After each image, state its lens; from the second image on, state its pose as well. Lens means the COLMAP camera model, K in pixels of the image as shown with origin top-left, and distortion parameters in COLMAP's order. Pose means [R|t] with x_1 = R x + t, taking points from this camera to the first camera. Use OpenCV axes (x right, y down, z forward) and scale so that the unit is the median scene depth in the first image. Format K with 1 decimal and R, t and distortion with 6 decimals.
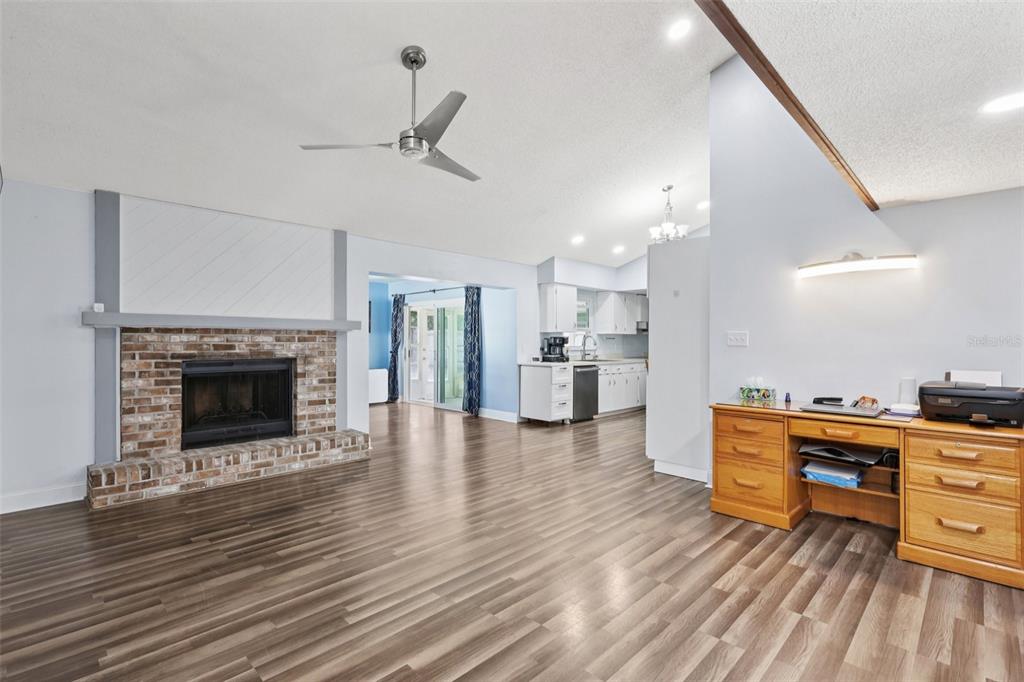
lens RADIAL K [[475.7, 0, 508.0], [0, 475.7, 340.4], [0, 0, 1]] dist [0.000179, -0.000306]
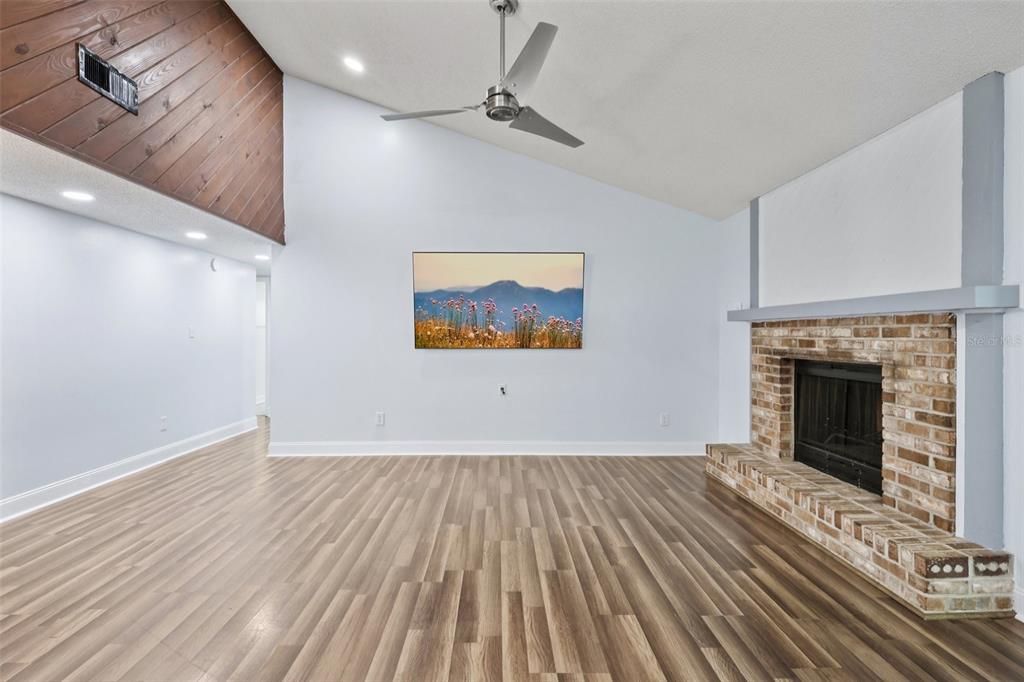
lens RADIAL K [[475.7, 0, 508.0], [0, 475.7, 340.4], [0, 0, 1]] dist [0.000179, -0.000306]
pose [[-0.691716, 0.005478, -0.722149, 0.275578], [-0.002460, 0.999948, 0.009942, 0.002527], [0.722165, 0.008653, -0.691666, 1.077308]]
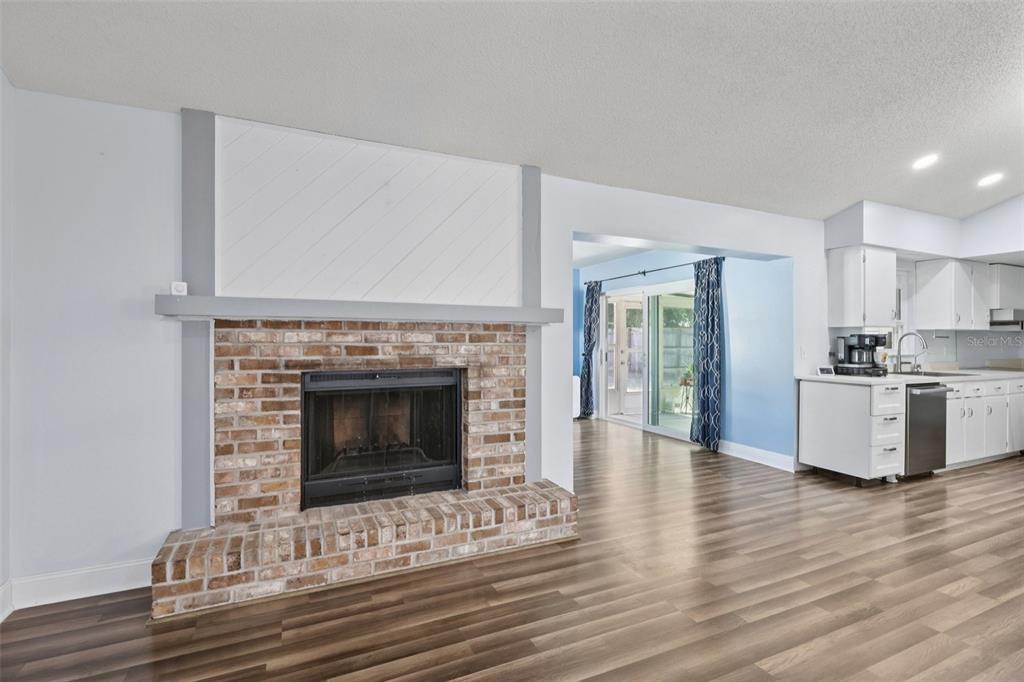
lens RADIAL K [[474.5, 0, 508.6], [0, 474.5, 339.5], [0, 0, 1]] dist [-0.002145, 0.000629]
pose [[0.937237, 0.000208, -0.348693, -0.174720], [-0.000576, 0.999999, -0.000952, 0.000002], [0.348692, 0.001093, 0.937237, 0.431852]]
